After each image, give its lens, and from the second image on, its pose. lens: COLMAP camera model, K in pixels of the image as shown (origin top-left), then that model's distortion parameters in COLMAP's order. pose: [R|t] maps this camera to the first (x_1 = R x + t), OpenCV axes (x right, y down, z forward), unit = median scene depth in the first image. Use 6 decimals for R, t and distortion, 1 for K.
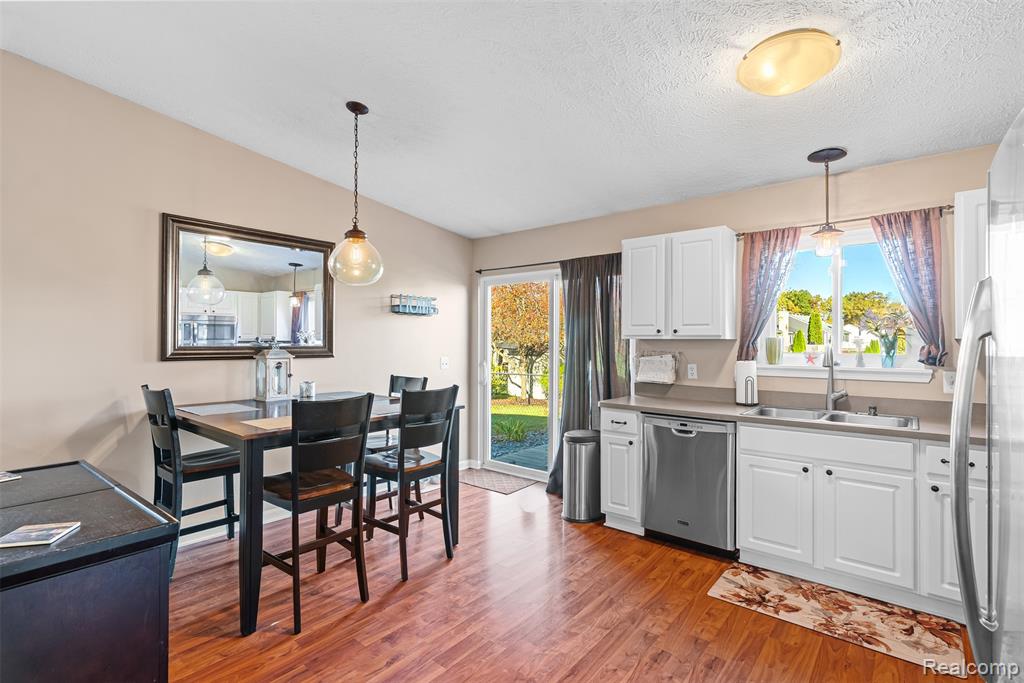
lens RADIAL K [[490.3, 0, 508.2], [0, 490.3, 337.9], [0, 0, 1]] dist [0.001123, -0.000150]
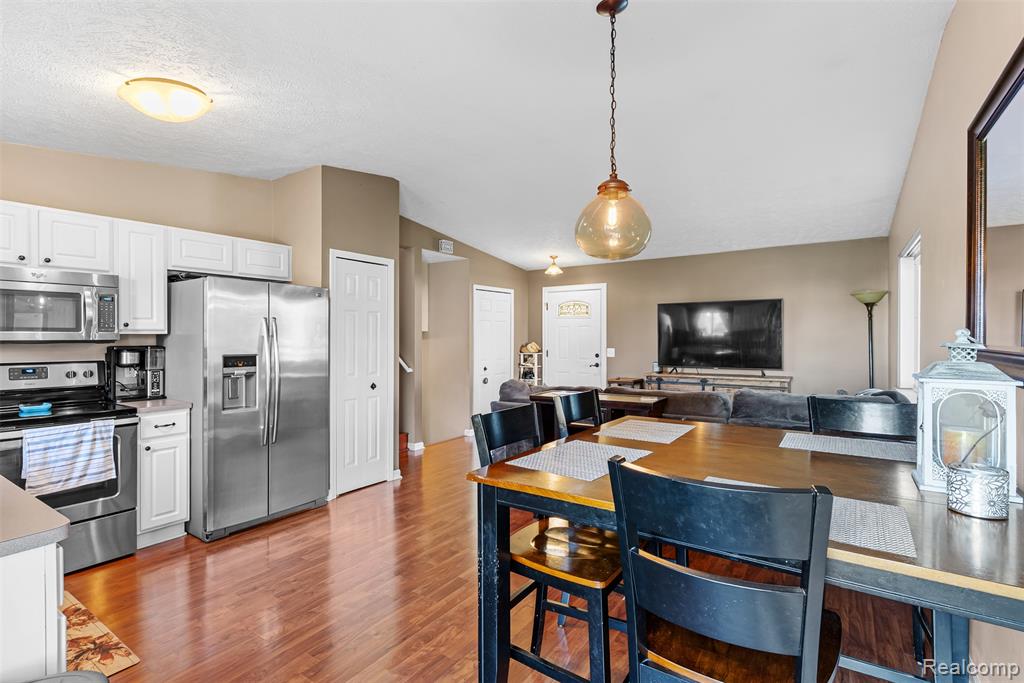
lens RADIAL K [[490.3, 0, 509.7], [0, 490.3, 341.7], [0, 0, 1]] dist [0.001123, -0.000150]
pose [[-0.995247, -0.002270, -0.097356, -0.087018], [-0.002602, 0.999991, 0.003276, 0.007759], [0.097347, 0.003514, -0.995244, 1.533055]]
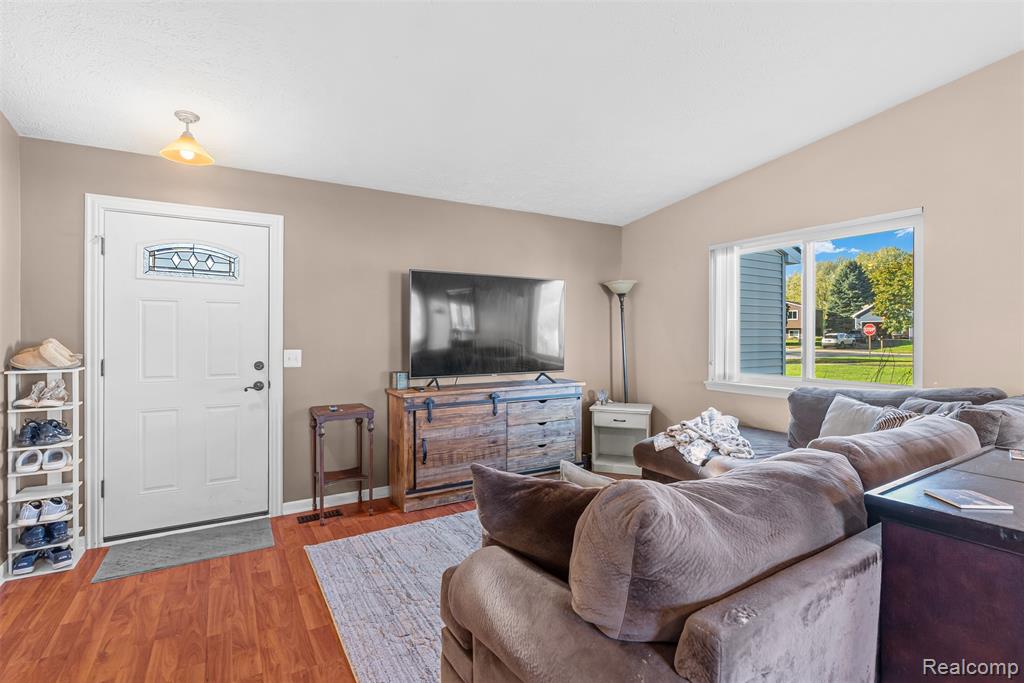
lens RADIAL K [[490.3, 0, 511.8], [0, 490.3, 335.5], [0, 0, 1]] dist [0.001123, -0.000150]
pose [[-0.331873, -0.003189, -0.943319, 0.123364], [0.002633, 0.999987, -0.004307, 0.017828], [0.943320, -0.003913, -0.331860, 0.155183]]
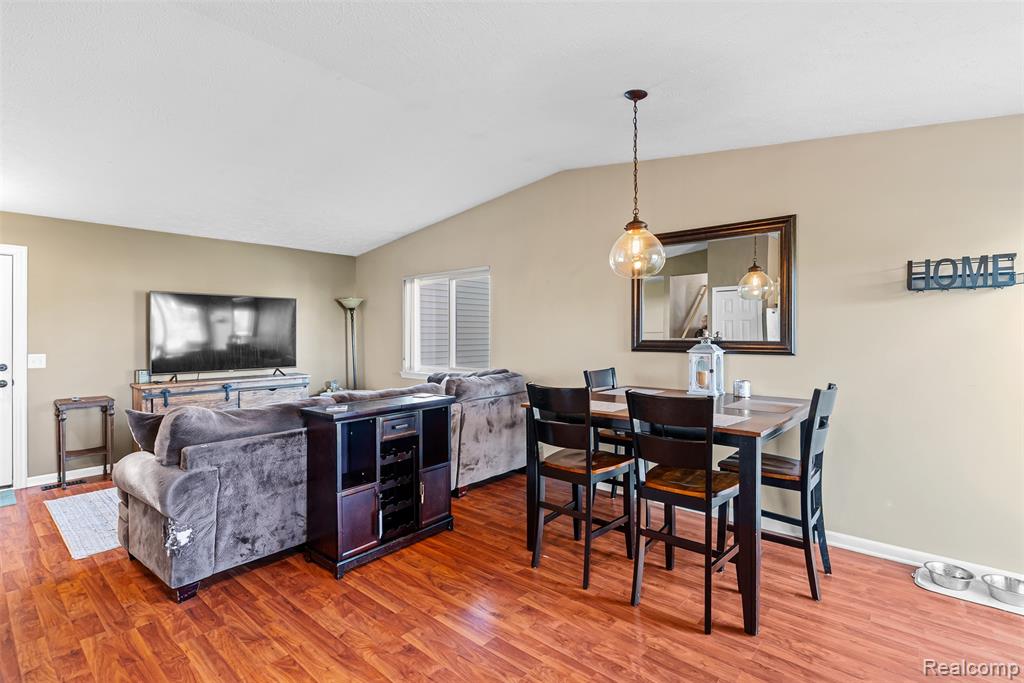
lens RADIAL K [[490.3, 0, 512.1], [0, 490.3, 333.7], [0, 0, 1]] dist [0.001123, -0.000150]
pose [[-0.025424, -0.006367, -0.999656, 0.602275], [0.008276, 0.999944, -0.006579, 0.006149], [0.999643, -0.008441, -0.025370, 0.707106]]
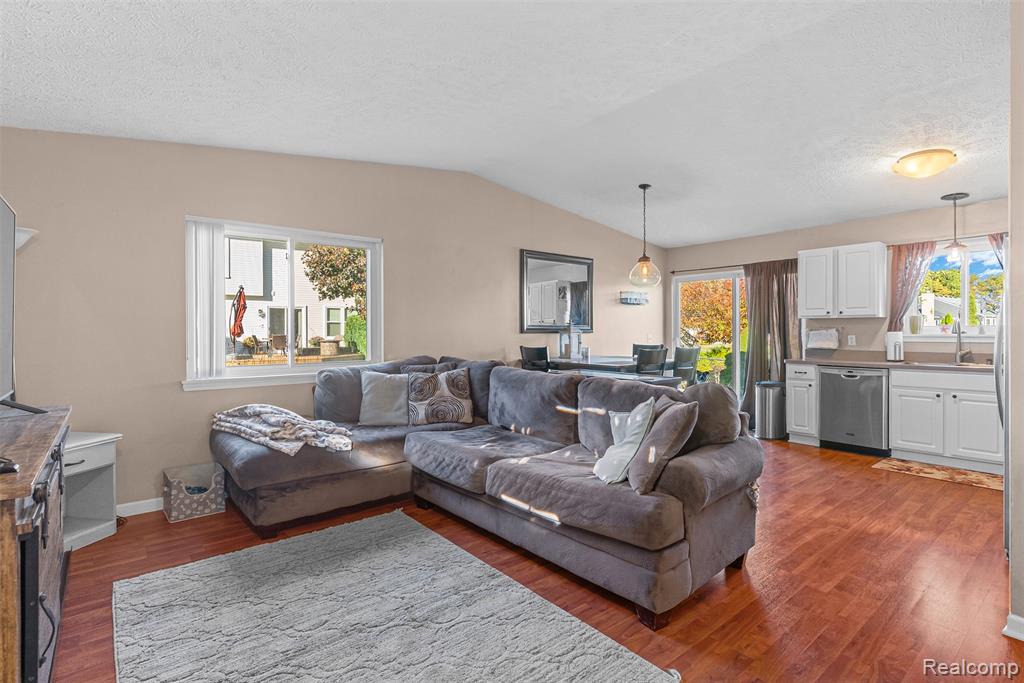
lens RADIAL K [[490.3, 0, 513.8], [0, 490.3, 331.9], [0, 0, 1]] dist [0.001123, -0.000150]
pose [[0.982026, -0.006453, -0.188634, -0.400080], [0.008429, 0.999918, 0.009678, 0.025798], [0.188556, -0.011094, 0.982000, -0.736729]]
